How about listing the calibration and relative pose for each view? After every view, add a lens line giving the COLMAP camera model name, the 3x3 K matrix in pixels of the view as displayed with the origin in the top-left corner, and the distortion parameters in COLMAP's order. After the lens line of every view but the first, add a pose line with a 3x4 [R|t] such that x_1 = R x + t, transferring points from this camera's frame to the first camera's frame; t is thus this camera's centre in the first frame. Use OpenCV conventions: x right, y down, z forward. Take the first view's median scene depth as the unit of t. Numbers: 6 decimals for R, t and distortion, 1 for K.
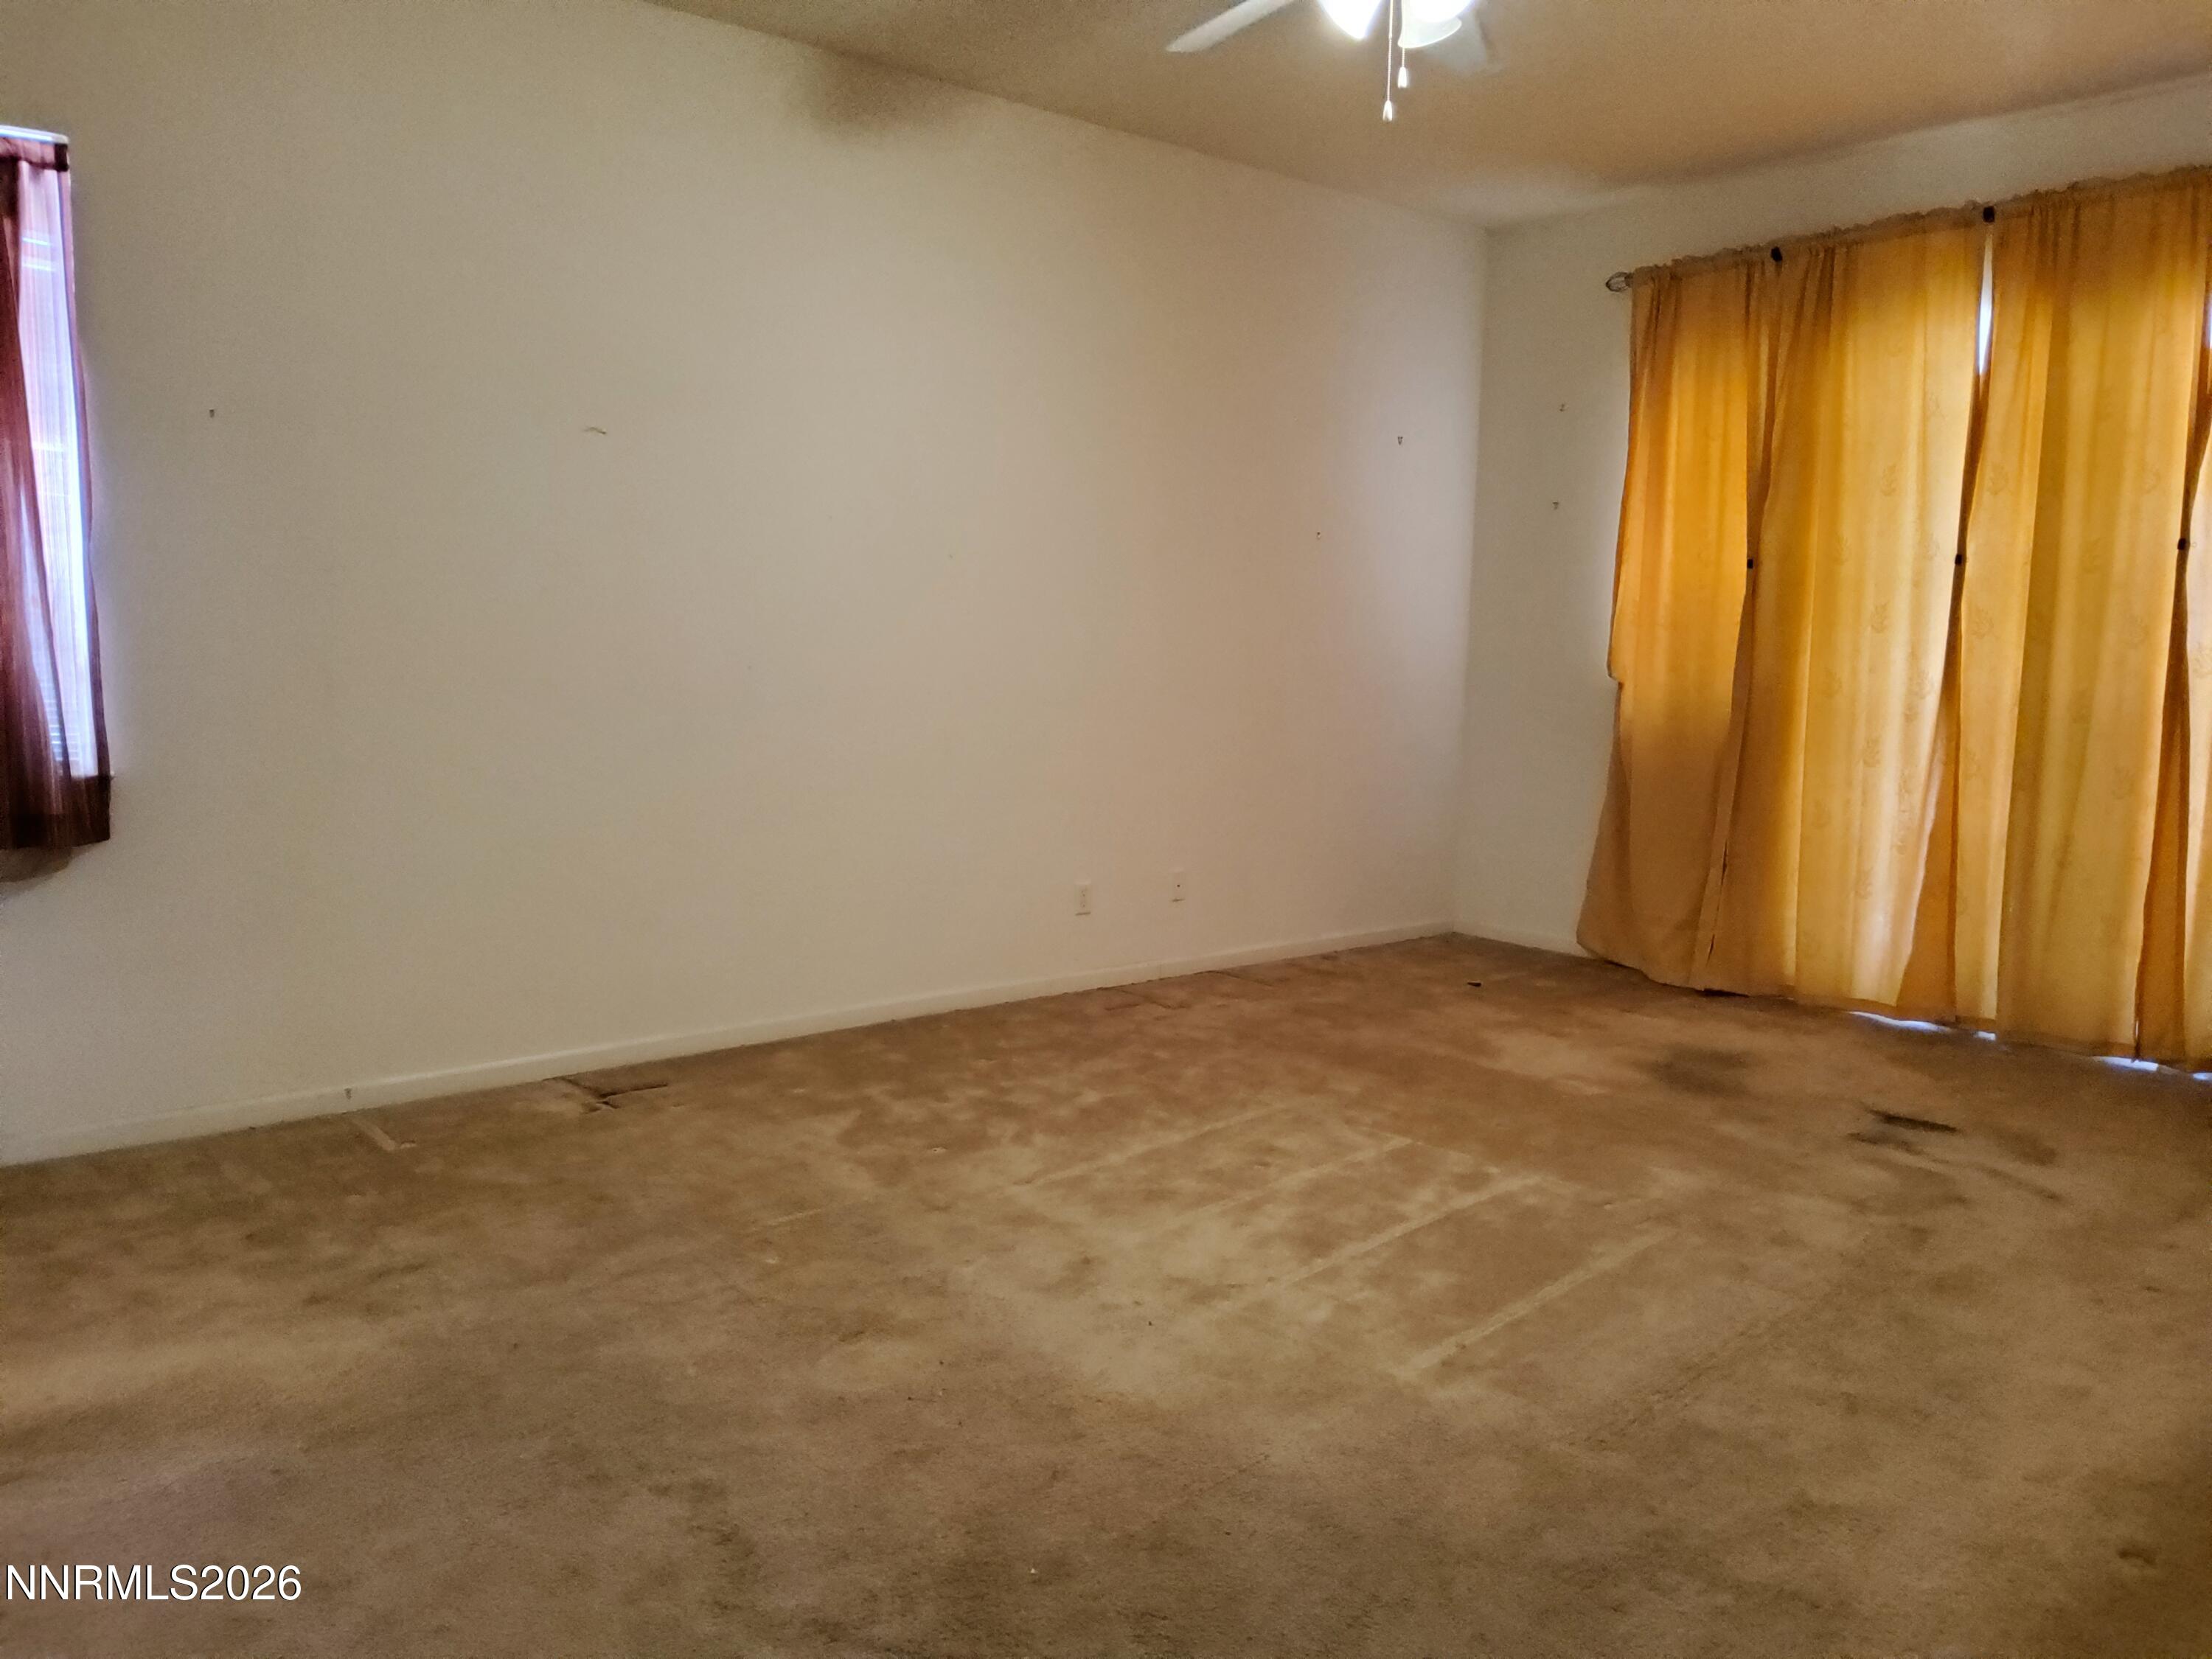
lens RADIAL K [[1669.4, 0, 1105.0], [0, 1669.4, 834.0], [0, 0, 1]] dist [0.020802, -0.031305]
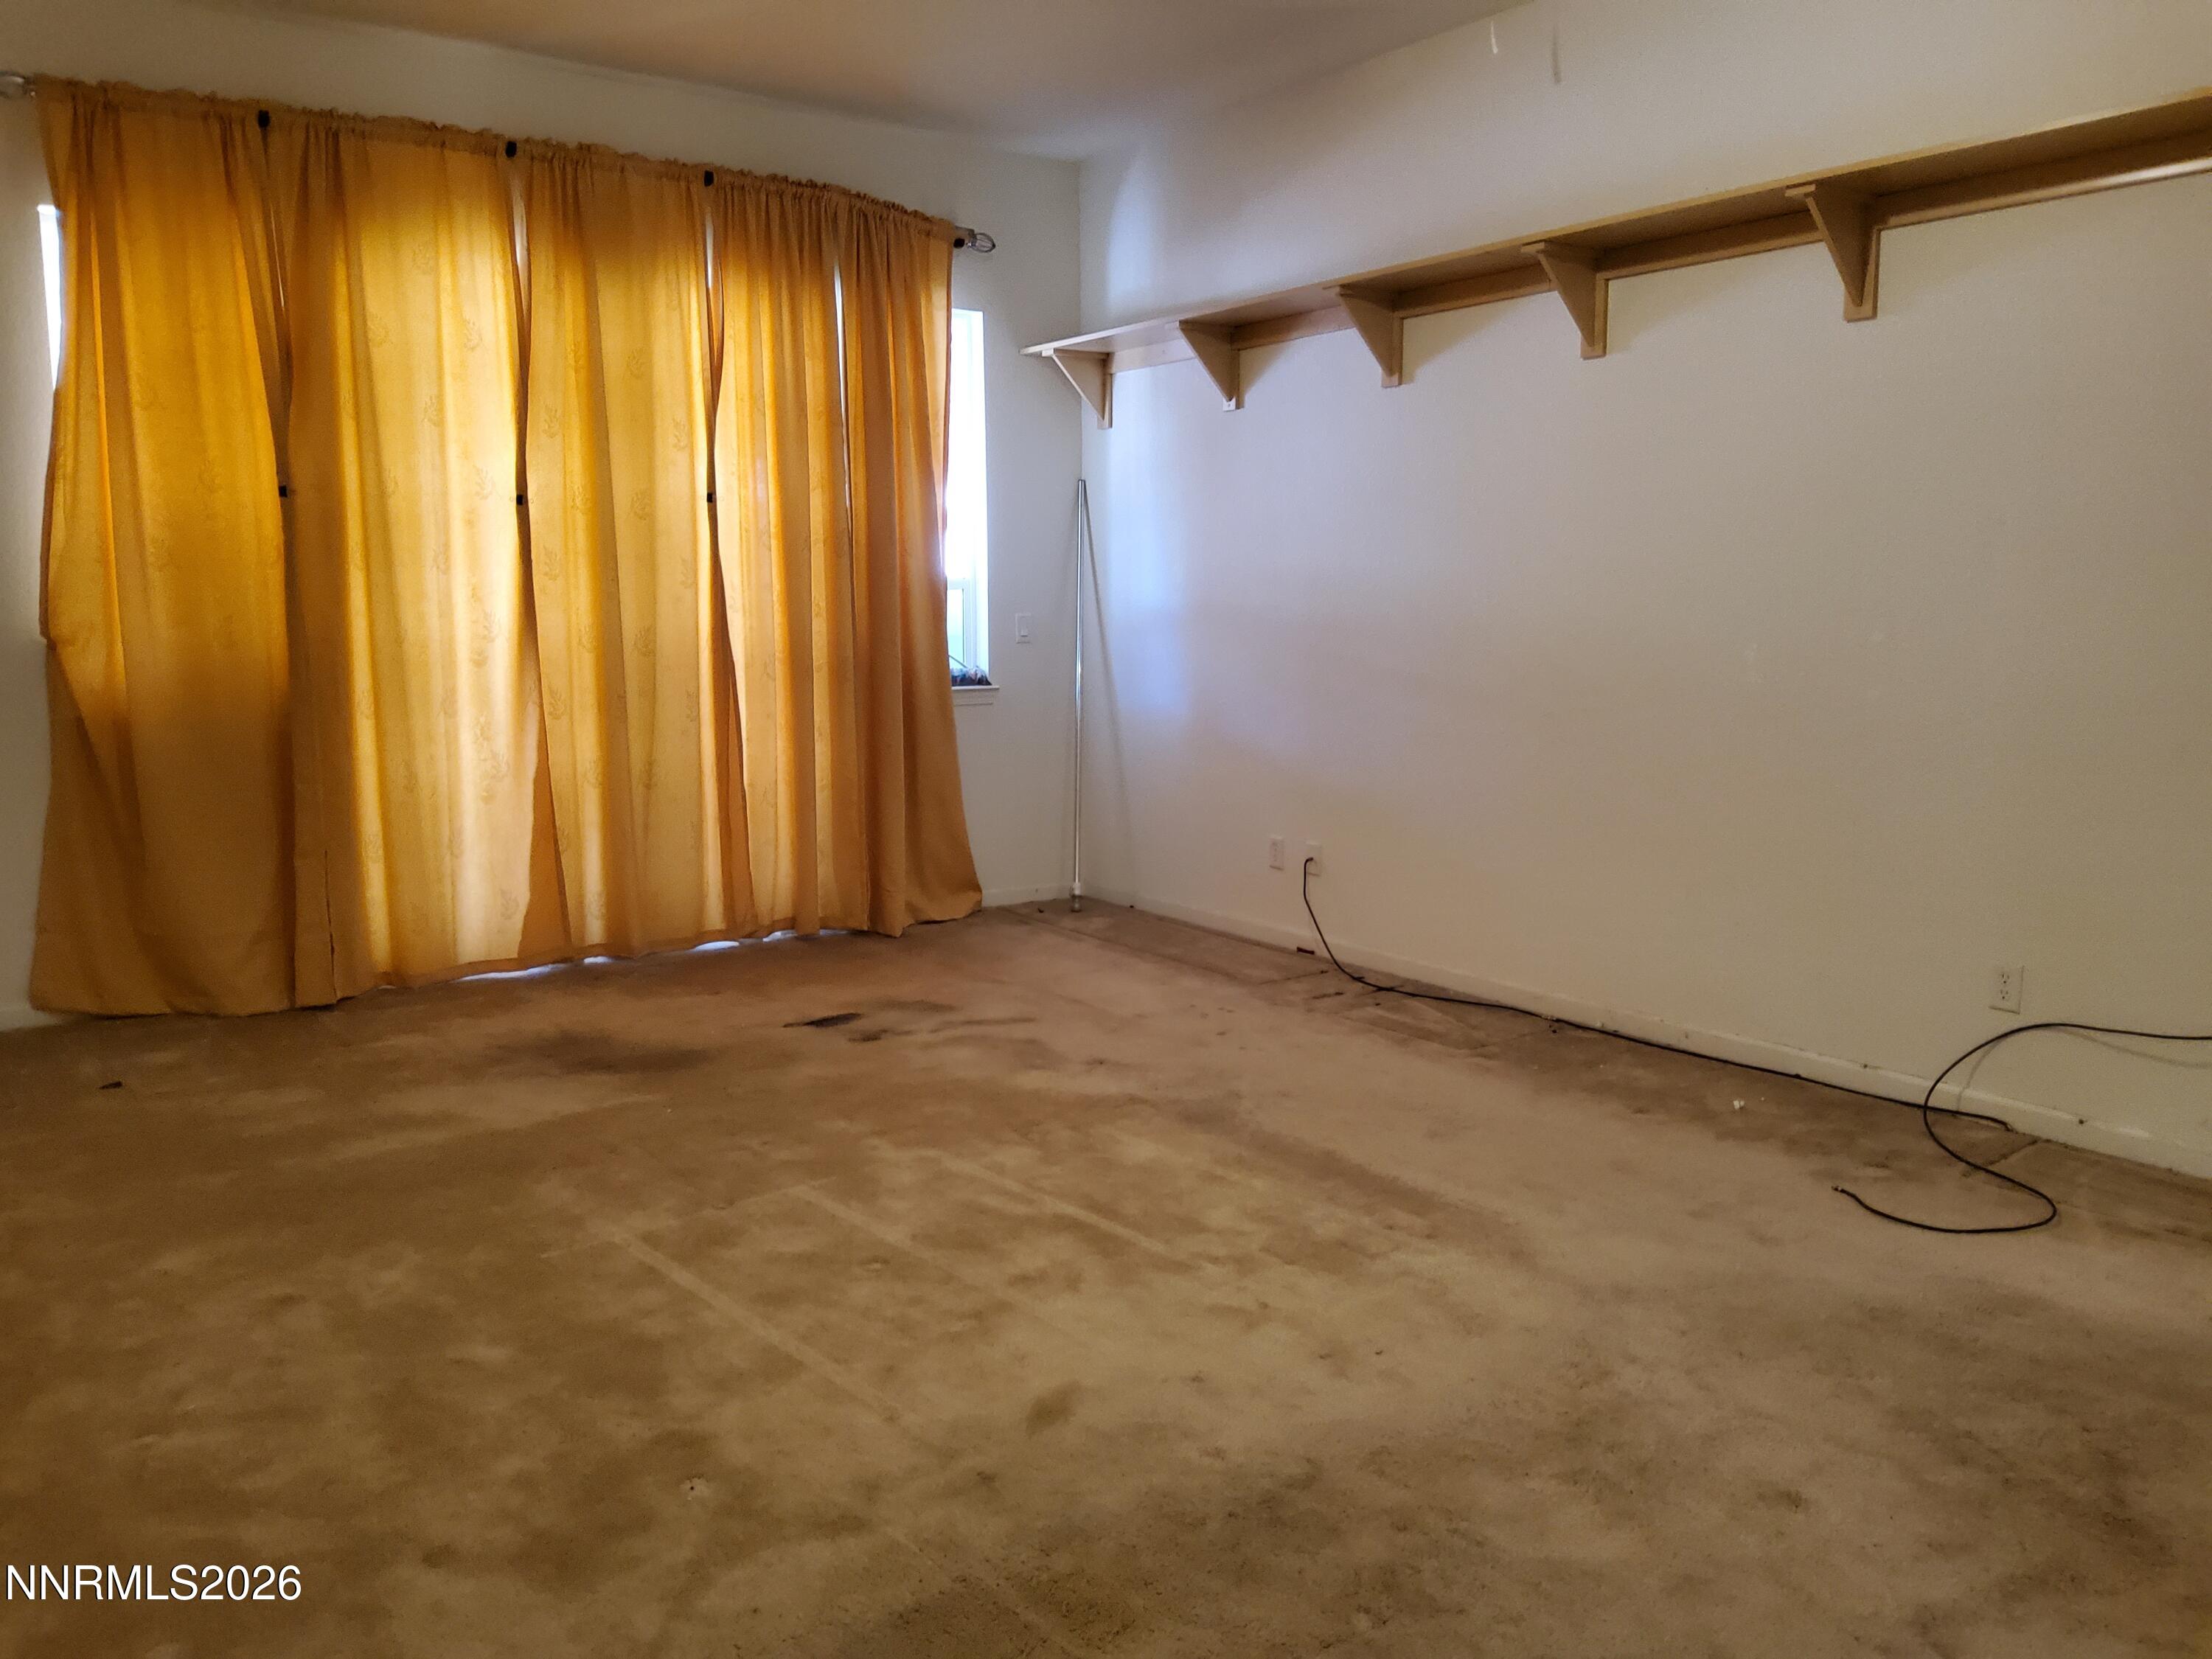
lens RADIAL K [[1669.4, 0, 1105.5], [0, 1669.4, 826.1], [0, 0, 1]] dist [0.020802, -0.031305]
pose [[0.097950, -0.158157, 0.982544, -0.446217], [0.119425, 0.982025, 0.146168, -0.075163], [-0.988000, 0.103023, 0.115077, 0.545992]]
